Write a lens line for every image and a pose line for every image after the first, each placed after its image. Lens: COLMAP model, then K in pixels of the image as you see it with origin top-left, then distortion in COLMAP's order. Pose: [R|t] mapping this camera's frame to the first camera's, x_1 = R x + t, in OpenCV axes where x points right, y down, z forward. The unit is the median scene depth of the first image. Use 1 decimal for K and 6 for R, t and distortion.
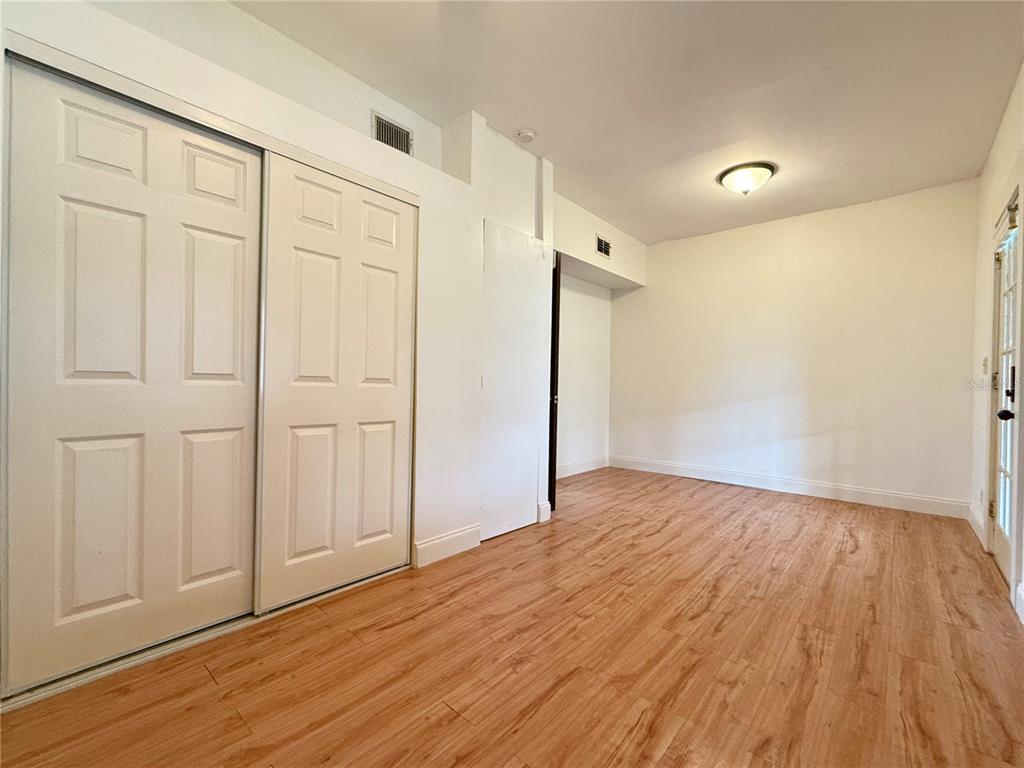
lens RADIAL K [[442.2, 0, 511.9], [0, 442.2, 386.4], [0, 0, 1]] dist [0.002326, 0.000142]
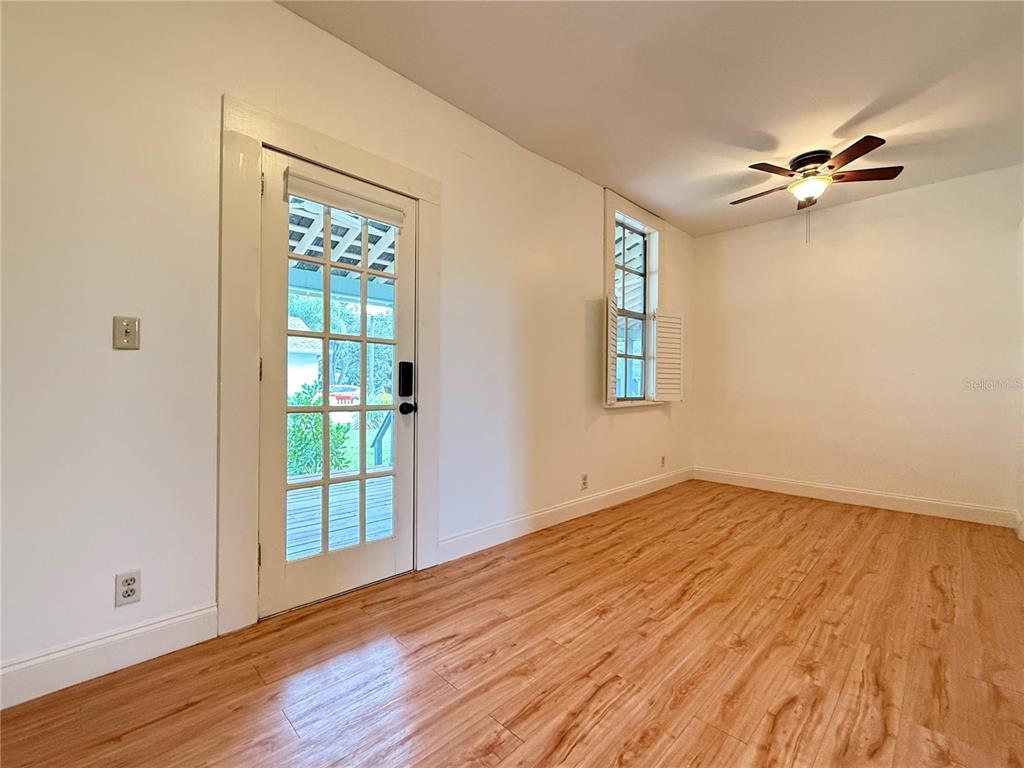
lens RADIAL K [[442.2, 0, 511.6], [0, 442.2, 382.2], [0, 0, 1]] dist [0.002326, 0.000142]
pose [[-0.997648, -0.024716, 0.063932, 0.743827], [-0.024933, 0.999686, -0.002594, -0.000936], [-0.063848, -0.004182, -0.997951, 1.891033]]
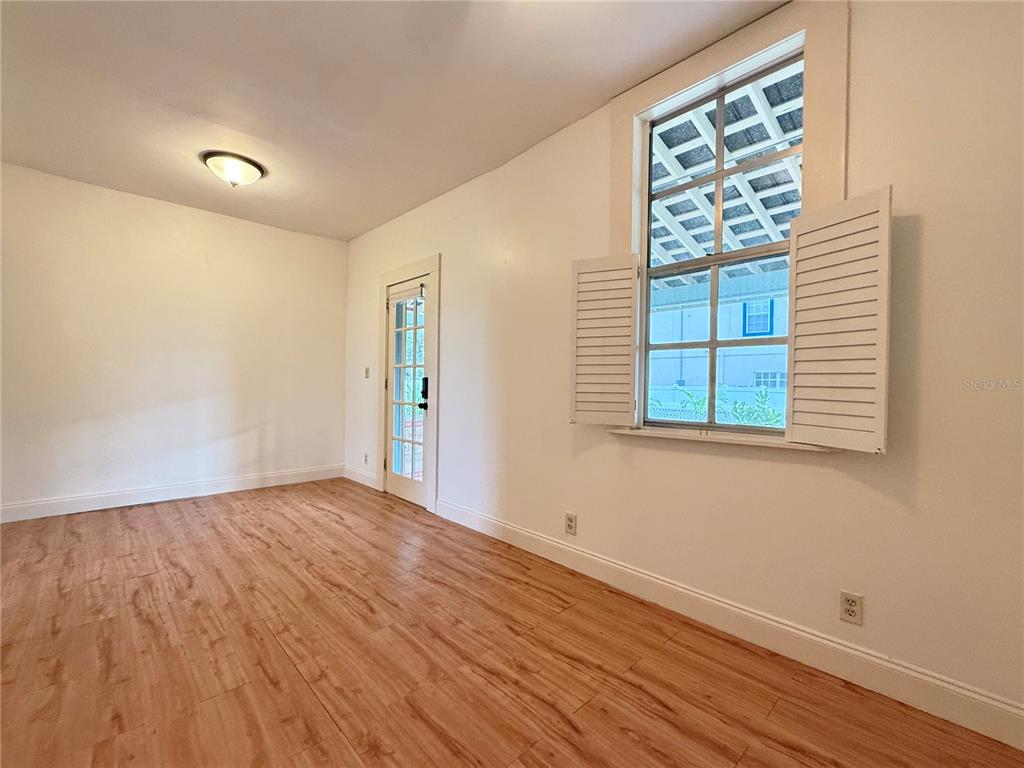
lens RADIAL K [[442.2, 0, 512.0], [0, 442.2, 388.4], [0, 0, 1]] dist [0.002326, 0.000142]
pose [[0.093128, -0.027813, 0.995266, -0.517045], [-0.007503, 0.999562, 0.028635, -0.050564], [-0.995626, -0.010134, 0.092879, 0.455389]]
